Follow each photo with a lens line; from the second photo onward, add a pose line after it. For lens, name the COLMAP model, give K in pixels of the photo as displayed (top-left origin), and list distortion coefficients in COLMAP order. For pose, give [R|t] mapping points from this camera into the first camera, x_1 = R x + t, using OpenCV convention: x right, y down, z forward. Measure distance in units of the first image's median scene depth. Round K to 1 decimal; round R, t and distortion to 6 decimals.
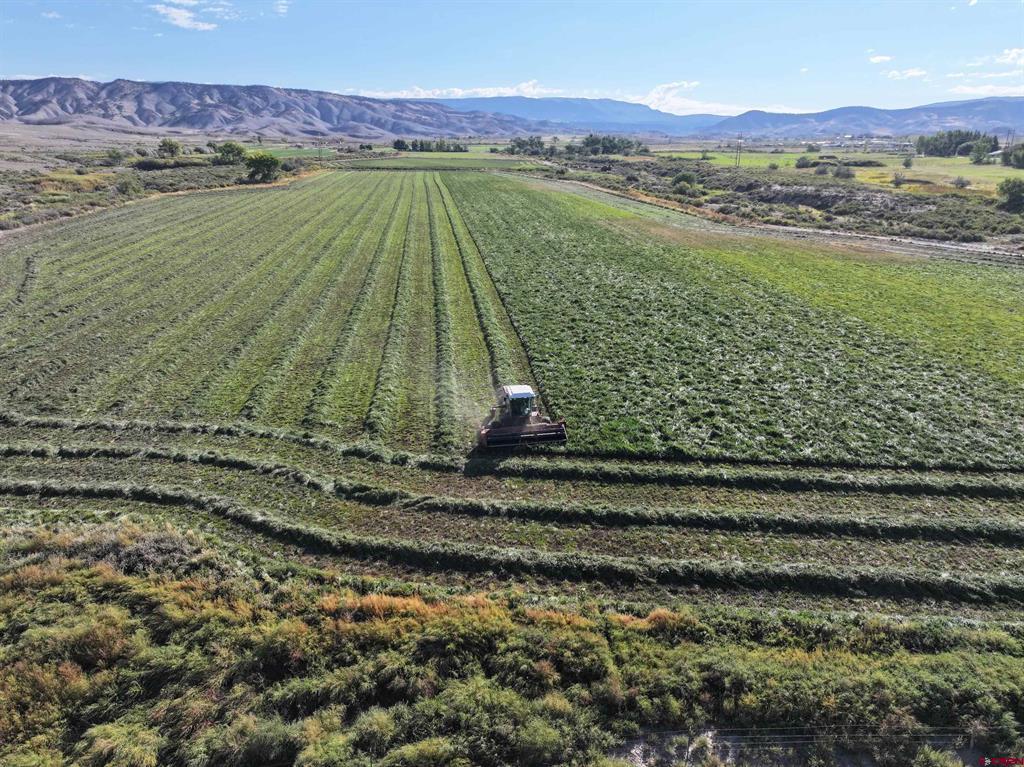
lens RADIAL K [[716.4, 0, 515.8], [0, 716.4, 377.8], [0, 0, 1]] dist [-0.005617, 0.022964]
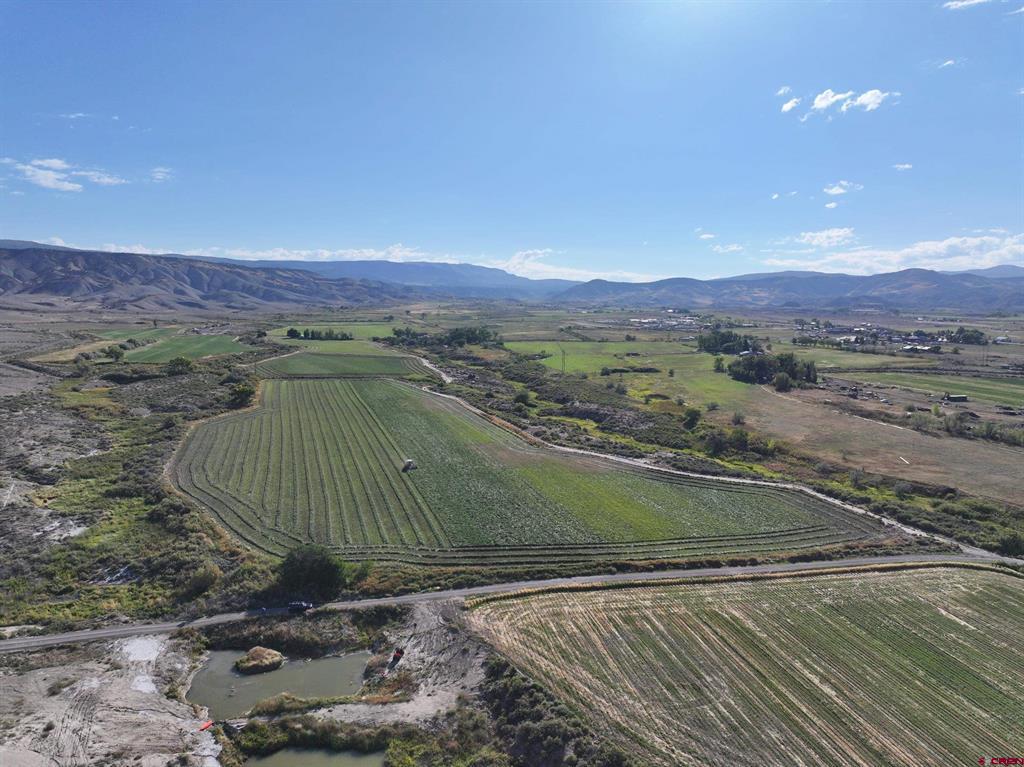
lens RADIAL K [[714.5, 0, 516.3], [0, 714.5, 381.6], [0, 0, 1]] dist [0.001695, 0.007899]
pose [[0.982431, -0.011154, 0.186291, -0.008854], [0.048702, 0.978946, -0.198223, -0.000003], [-0.180158, 0.203814, 0.962291, -0.065783]]
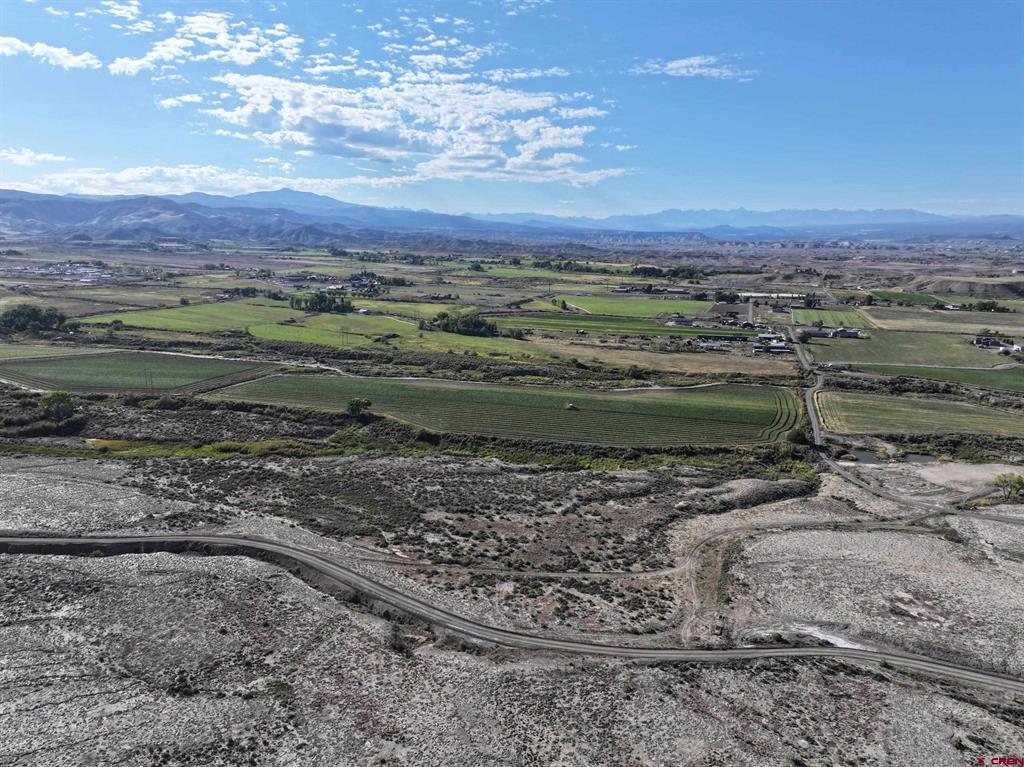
lens RADIAL K [[698.4, 0, 515.4], [0, 698.4, 444.9], [0, 0, 1]] dist [0.002258, 0.007401]
pose [[0.350867, -0.266438, 0.897721, -0.210967], [0.276212, 0.945462, 0.172652, -0.048176], [-0.894762, 0.187384, 0.405325, 0.004687]]
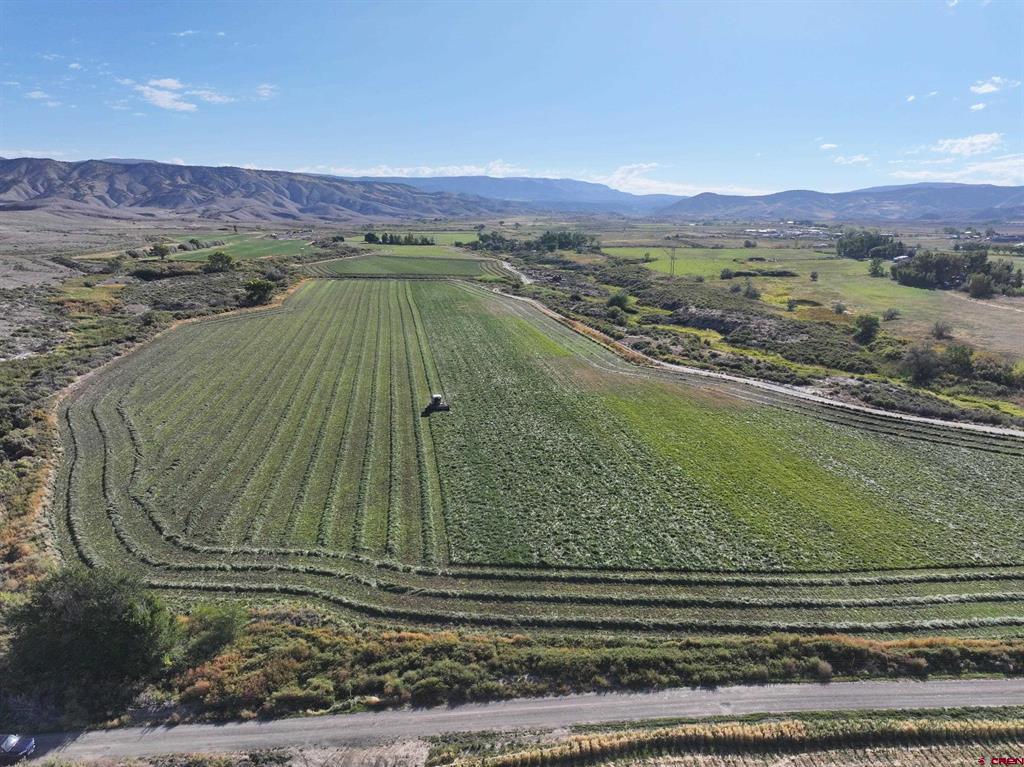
lens RADIAL K [[714.5, 0, 516.3], [0, 714.5, 381.6], [0, 0, 1]] dist [0.001695, 0.007899]
pose [[0.998795, -0.003443, 0.048961, 0.000941], [0.007944, 0.995724, -0.092034, -0.004346], [-0.048435, 0.092312, 0.994551, -0.020575]]
